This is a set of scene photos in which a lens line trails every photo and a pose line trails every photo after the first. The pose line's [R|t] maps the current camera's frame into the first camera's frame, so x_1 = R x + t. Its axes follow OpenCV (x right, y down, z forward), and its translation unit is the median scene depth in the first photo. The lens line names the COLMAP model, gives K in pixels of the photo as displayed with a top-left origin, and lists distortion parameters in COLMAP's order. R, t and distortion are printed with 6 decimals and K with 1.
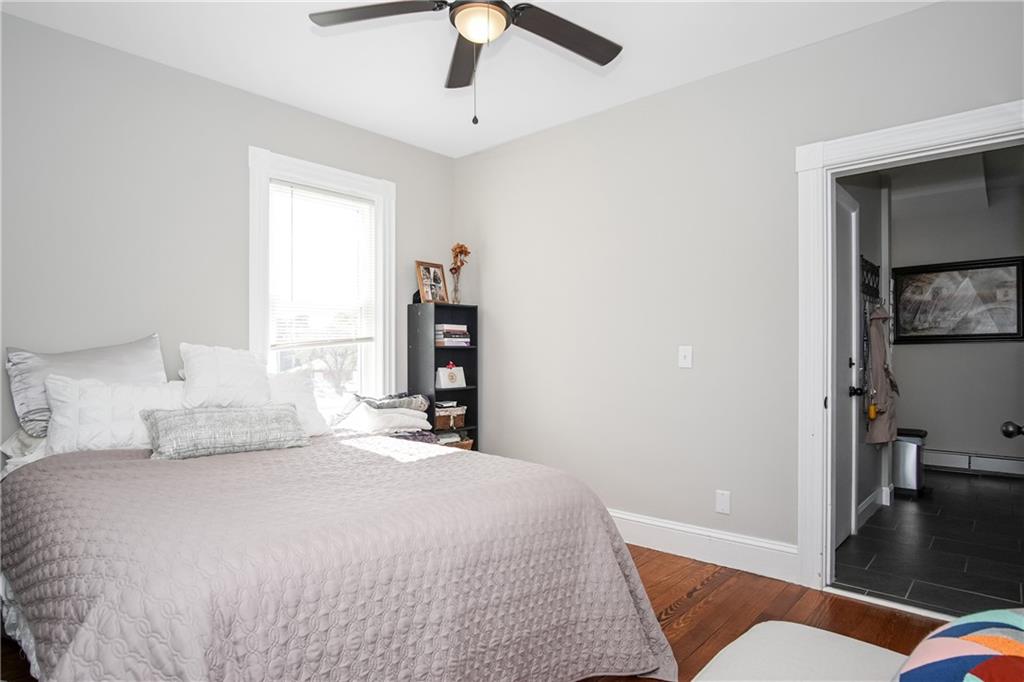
lens RADIAL K [[597.4, 0, 512.0], [0, 597.4, 341.0], [0, 0, 1]] dist [0.000199, 0.000179]
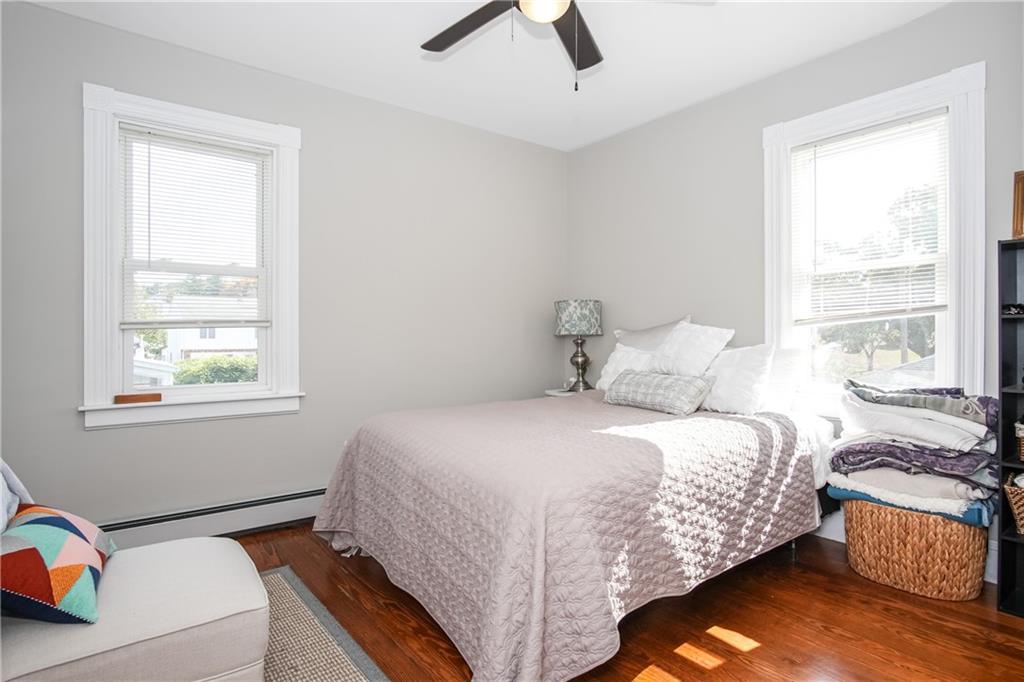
lens RADIAL K [[556.9, 0, 506.7], [0, 556.9, 341.2], [0, 0, 1]] dist [-0.003326, -0.000065]
pose [[-0.187680, 0.000876, -0.982230, 0.554320], [0.015793, 0.999873, -0.002126, 0.032077], [0.982103, -0.015912, -0.187670, 0.703484]]
